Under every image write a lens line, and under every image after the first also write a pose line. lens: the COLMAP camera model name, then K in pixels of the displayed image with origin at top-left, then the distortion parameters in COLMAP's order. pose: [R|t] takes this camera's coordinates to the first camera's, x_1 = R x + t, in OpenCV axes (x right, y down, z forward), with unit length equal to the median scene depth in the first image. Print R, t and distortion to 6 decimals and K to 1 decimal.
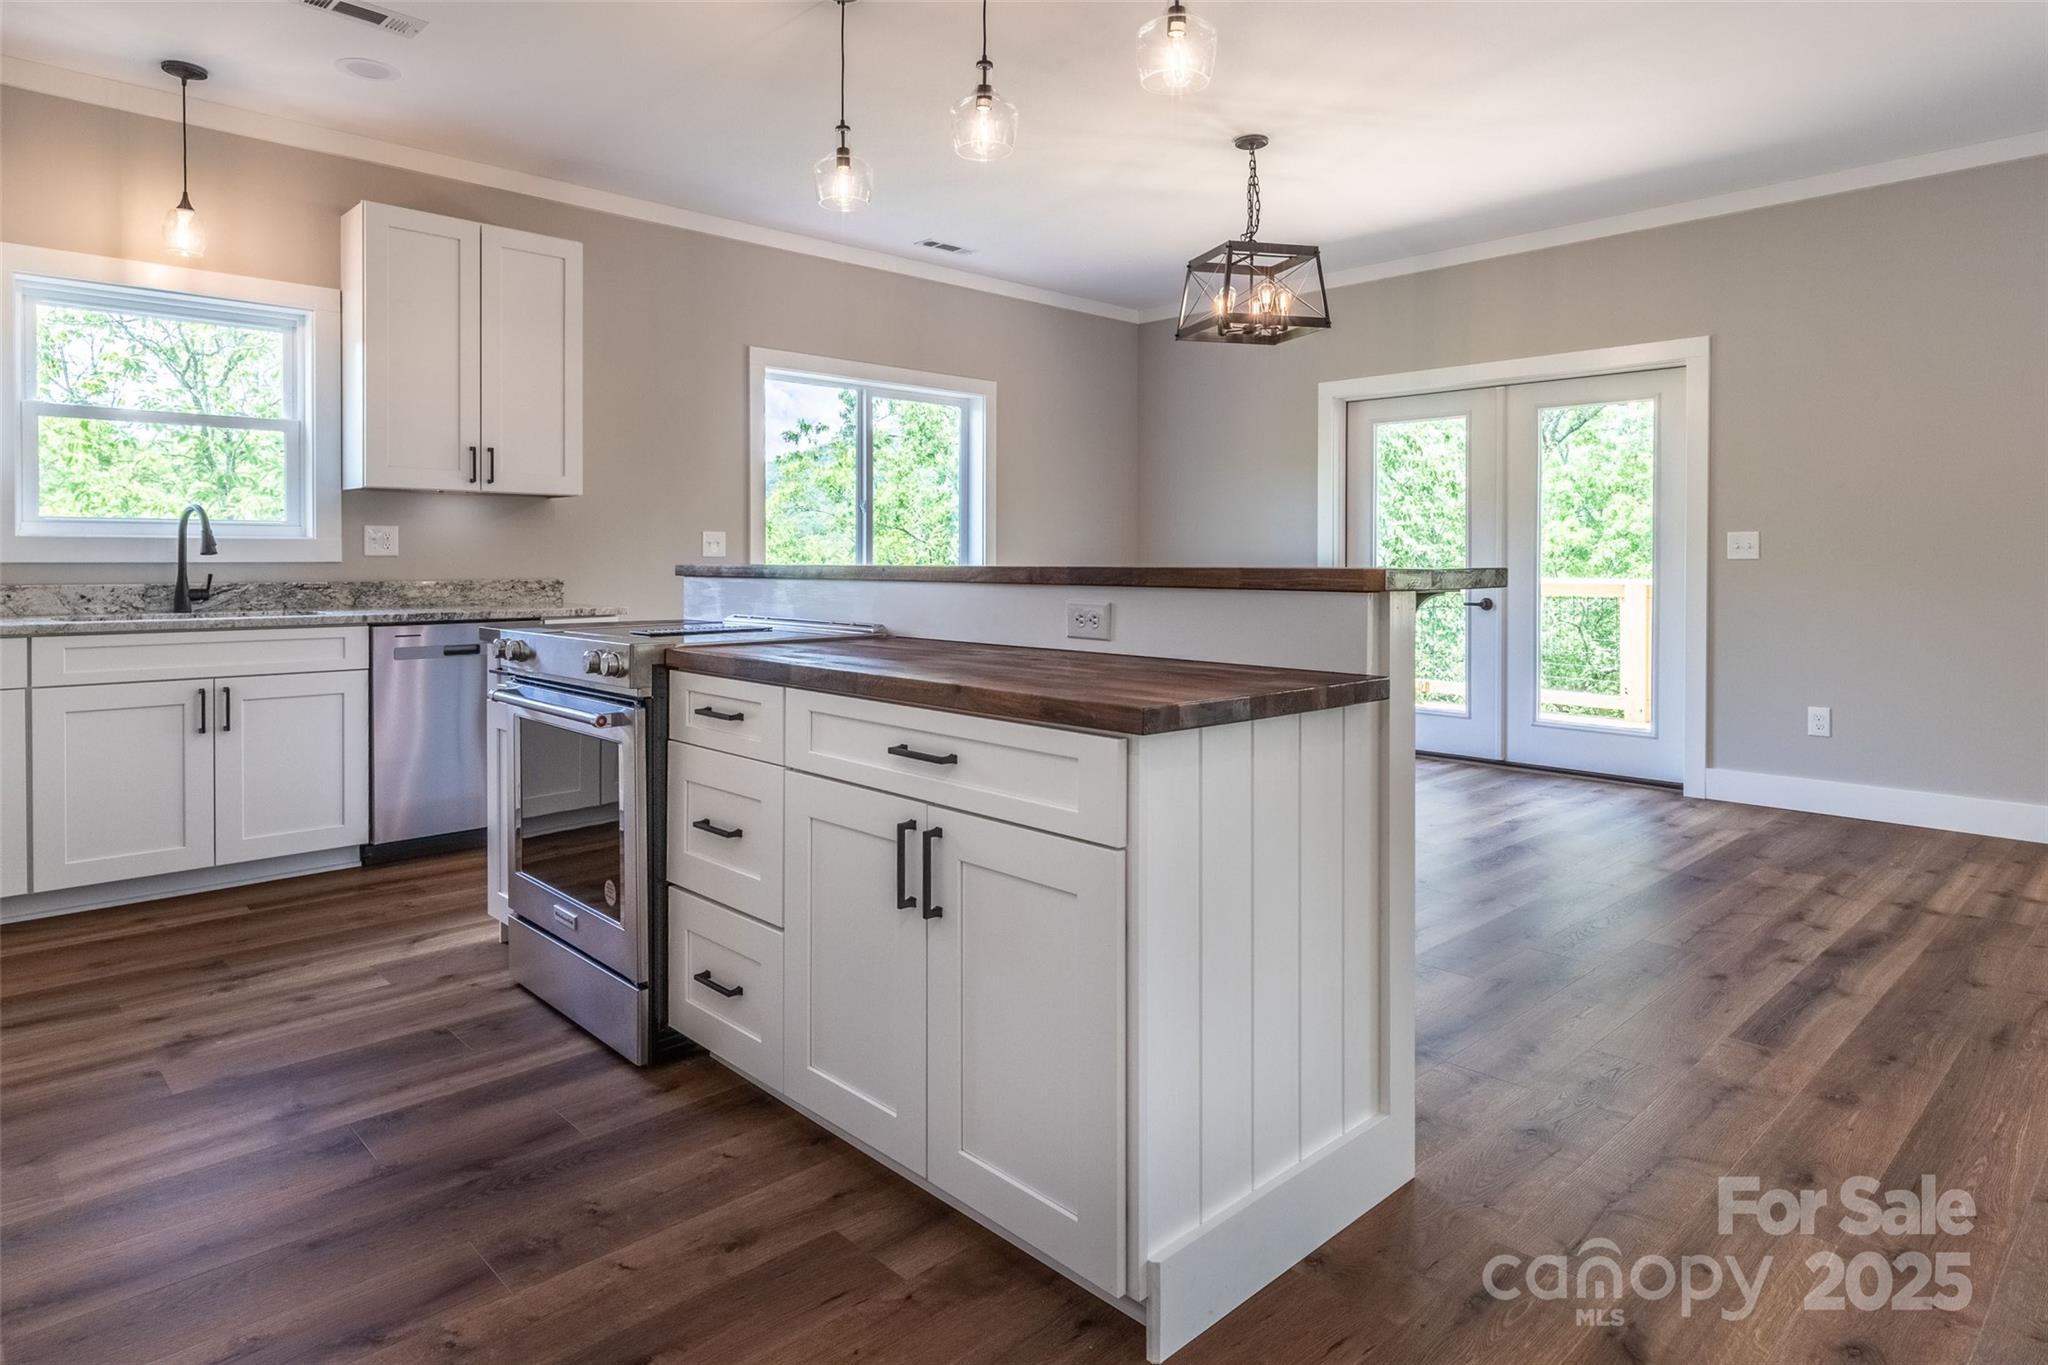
lens RADIAL K [[1199.4, 0, 1016.6], [0, 1199.4, 585.9], [0, 0, 1]] dist [0.002762, 0.001024]
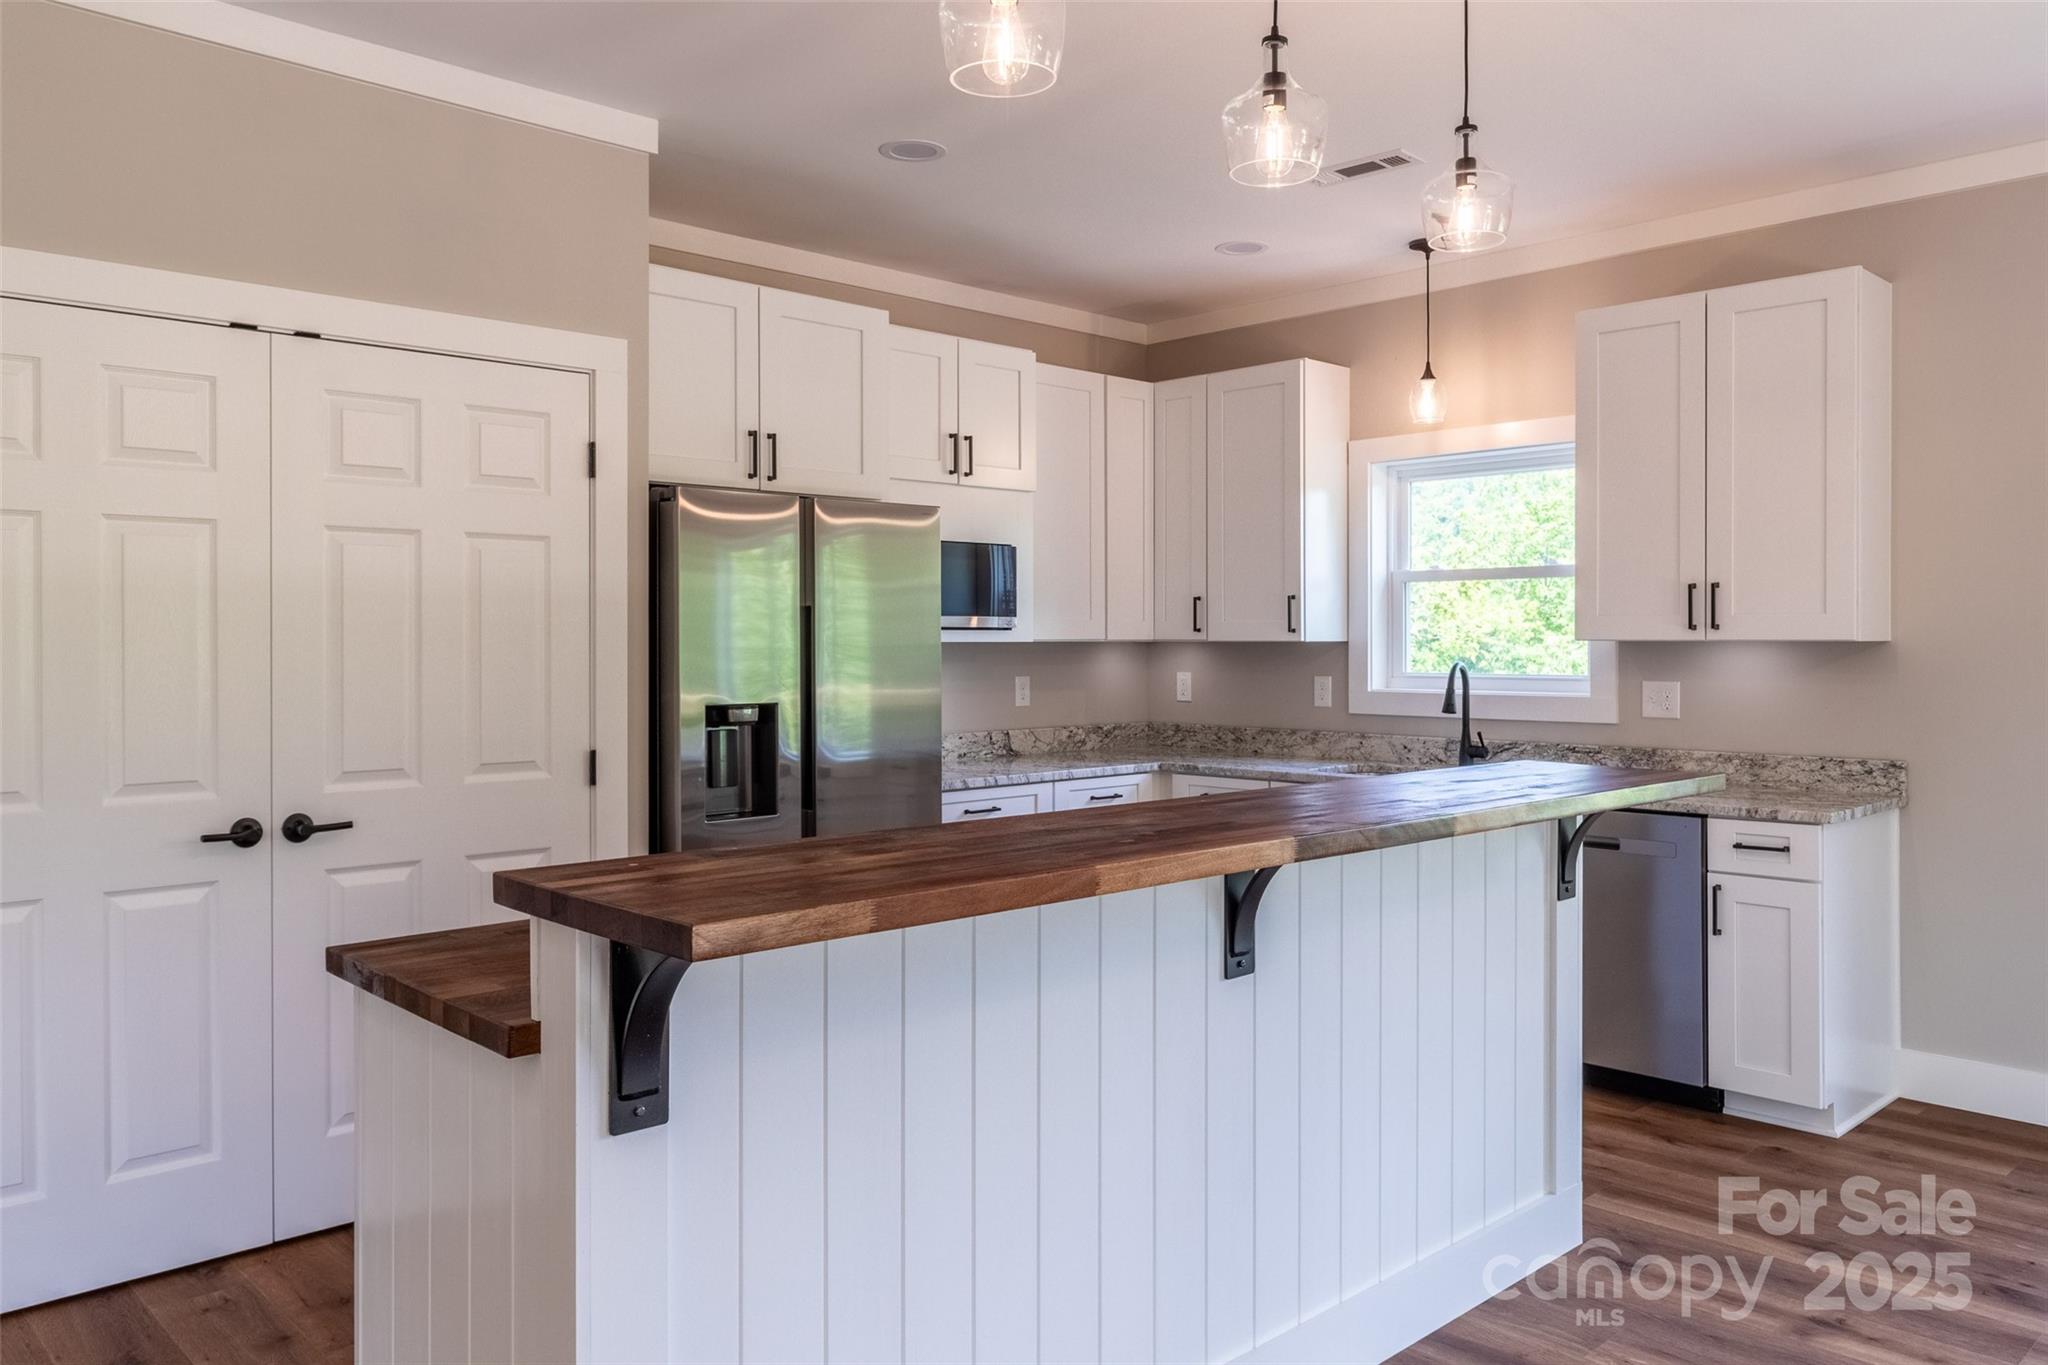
lens RADIAL K [[1521.5, 0, 1022.2], [0, 1521.5, 667.1], [0, 0, 1]] dist [-0.006776, 0.006754]
pose [[-0.016684, 0.016701, -0.999721, 0.531936], [-0.021388, 0.999626, 0.017056, -0.069231], [0.999632, 0.021667, -0.016321, 0.582537]]
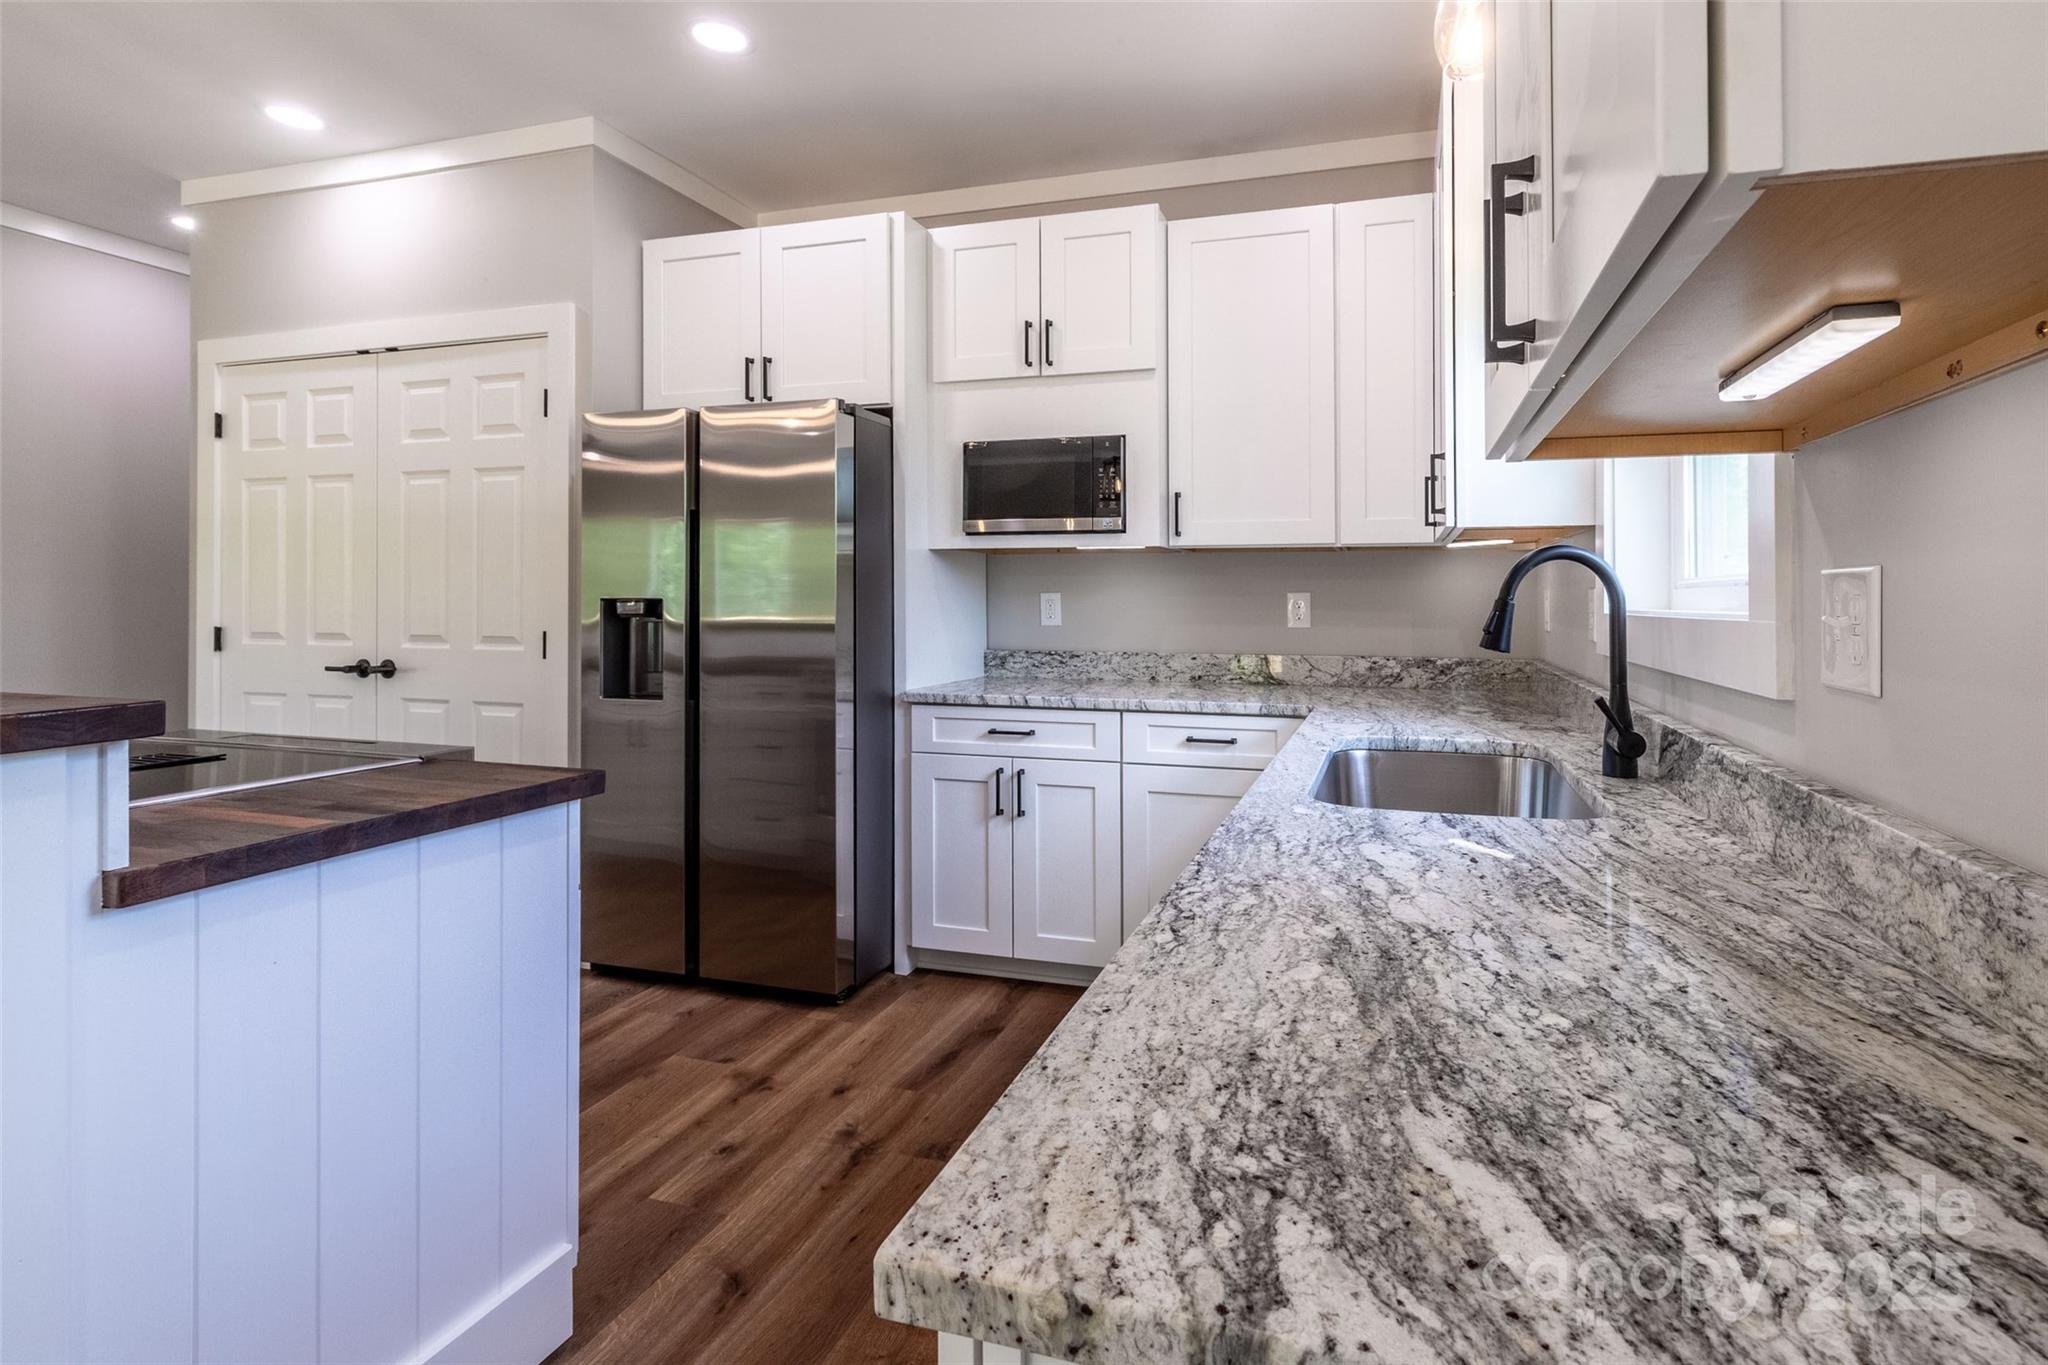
lens RADIAL K [[986.1, 0, 1097.7], [0, 986.1, 589.7], [0, 0, 1]] dist [0.006916, 0.000195]
pose [[-0.877057, -0.008414, -0.480313, -0.292680], [-0.015205, 0.999832, 0.010249, -0.046123], [0.480146, 0.016292, -0.877037, 1.109942]]
